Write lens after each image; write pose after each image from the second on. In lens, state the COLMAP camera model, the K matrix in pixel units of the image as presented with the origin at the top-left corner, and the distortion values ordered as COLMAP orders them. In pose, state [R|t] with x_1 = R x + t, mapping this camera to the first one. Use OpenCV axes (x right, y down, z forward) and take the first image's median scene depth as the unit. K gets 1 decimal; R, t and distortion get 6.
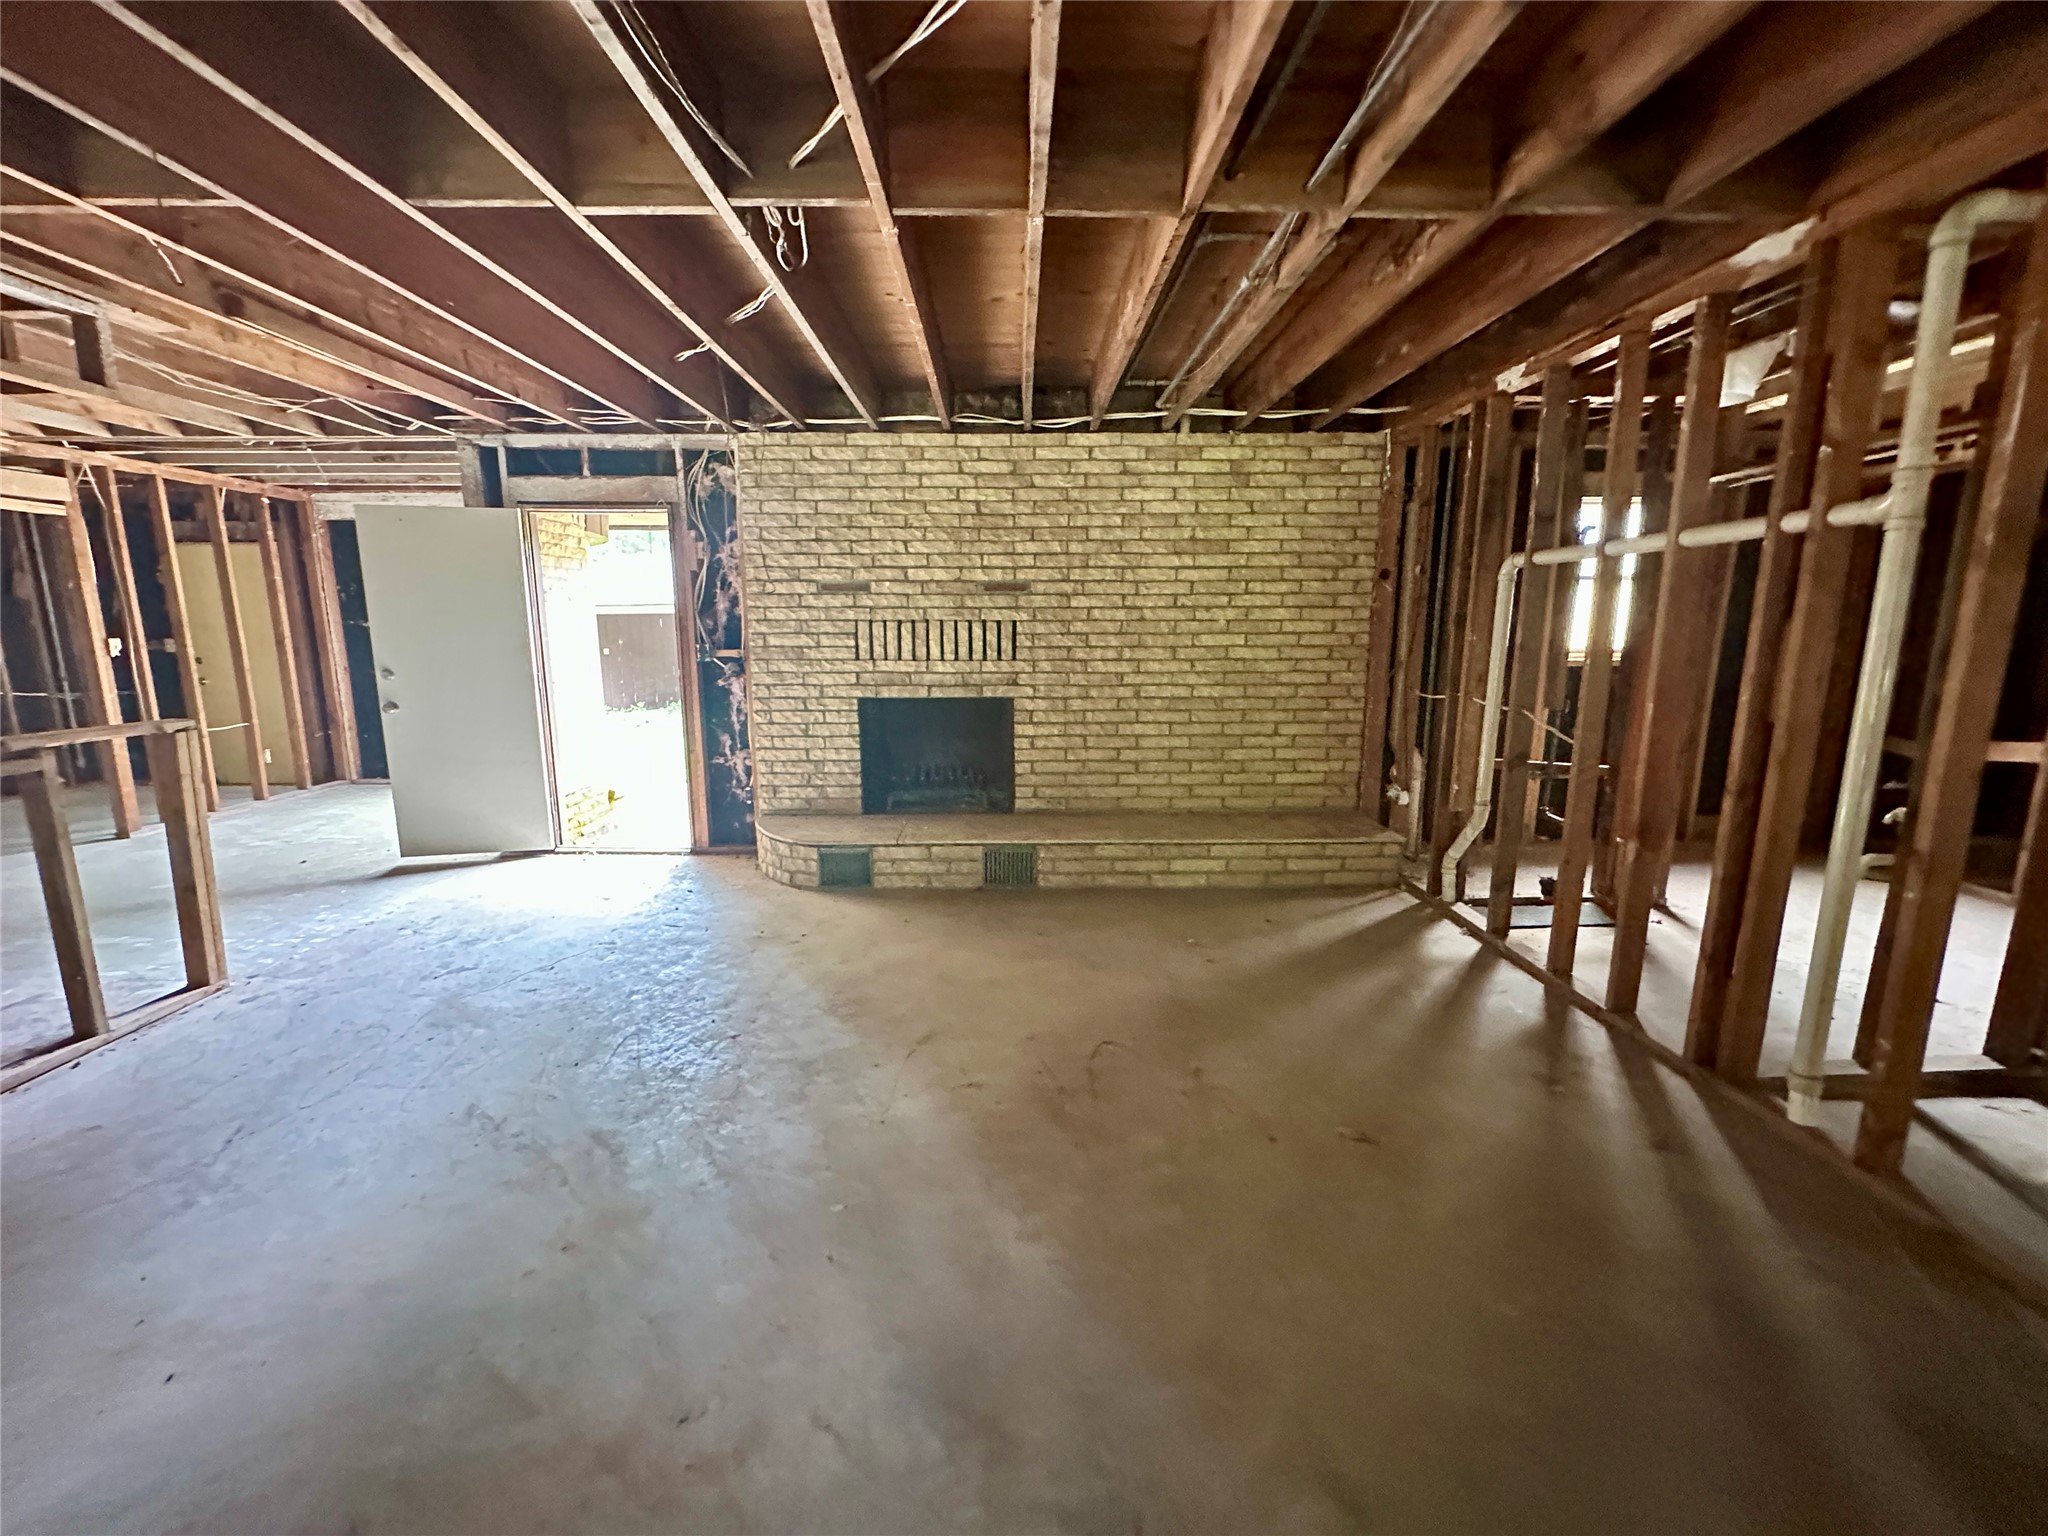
lens RADIAL K [[826.5, 0, 1024.0], [0, 826.5, 768.0], [0, 0, 1]] dist [-0.003426, -0.000518]
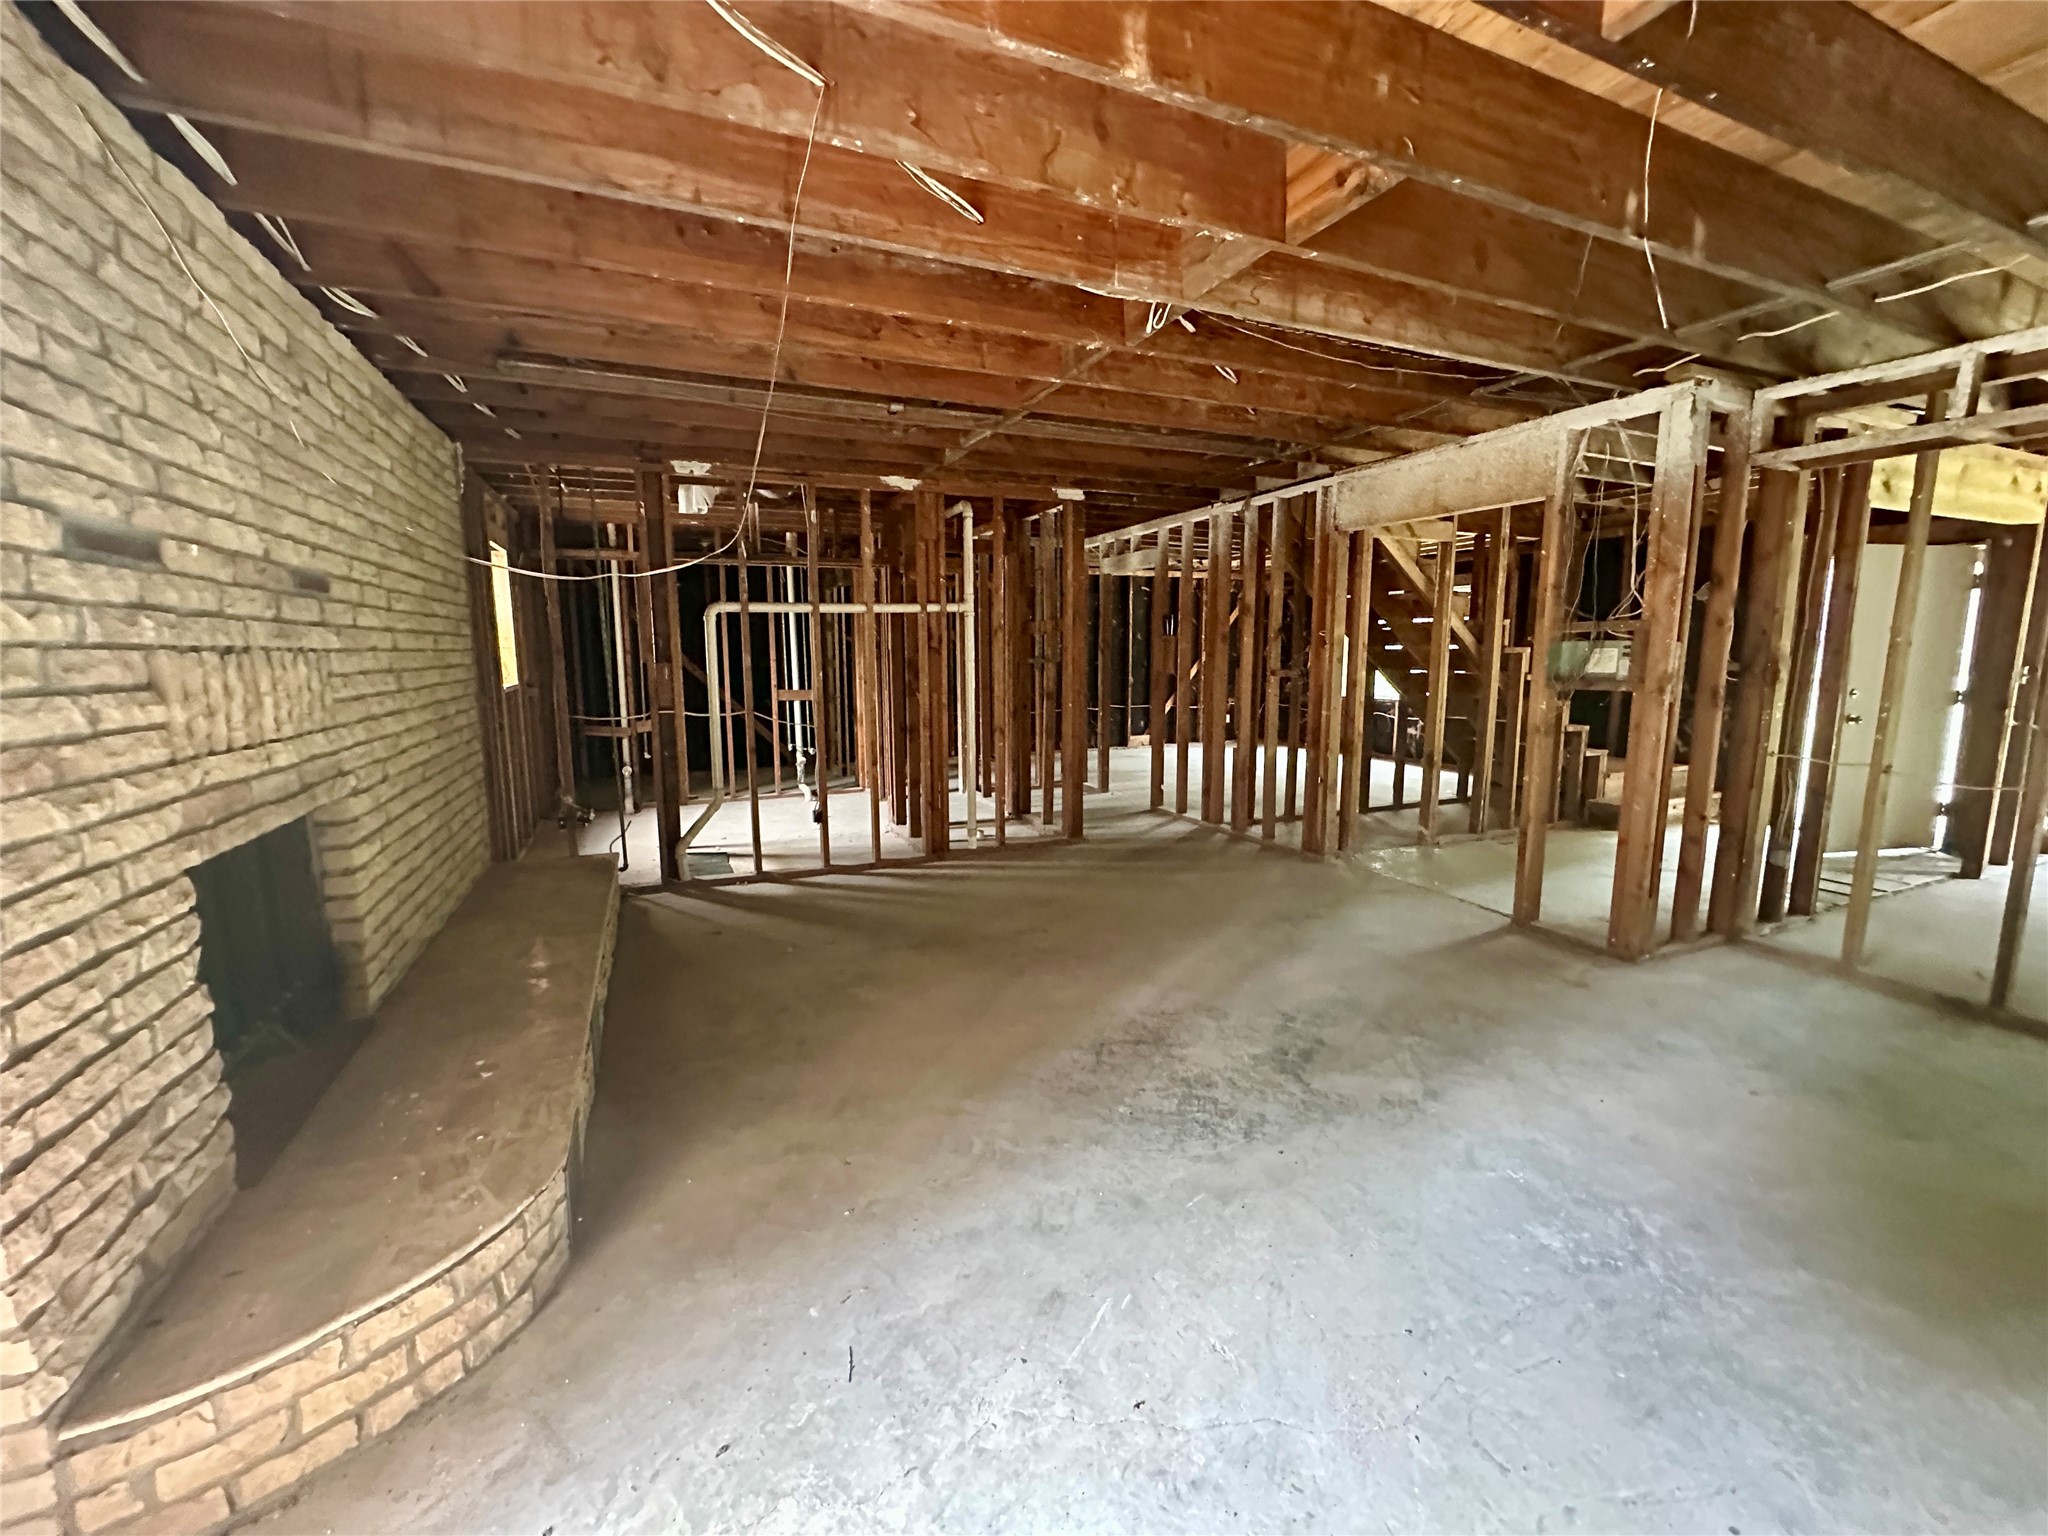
lens RADIAL K [[826.5, 0, 1024.0], [0, 826.5, 768.0], [0, 0, 1]] dist [-0.003426, -0.000518]
pose [[-0.391982, -0.126748, 0.911200, -0.897043], [0.165714, 0.964535, 0.205454, -0.193453], [-0.904925, 0.231532, -0.357076, 1.108937]]
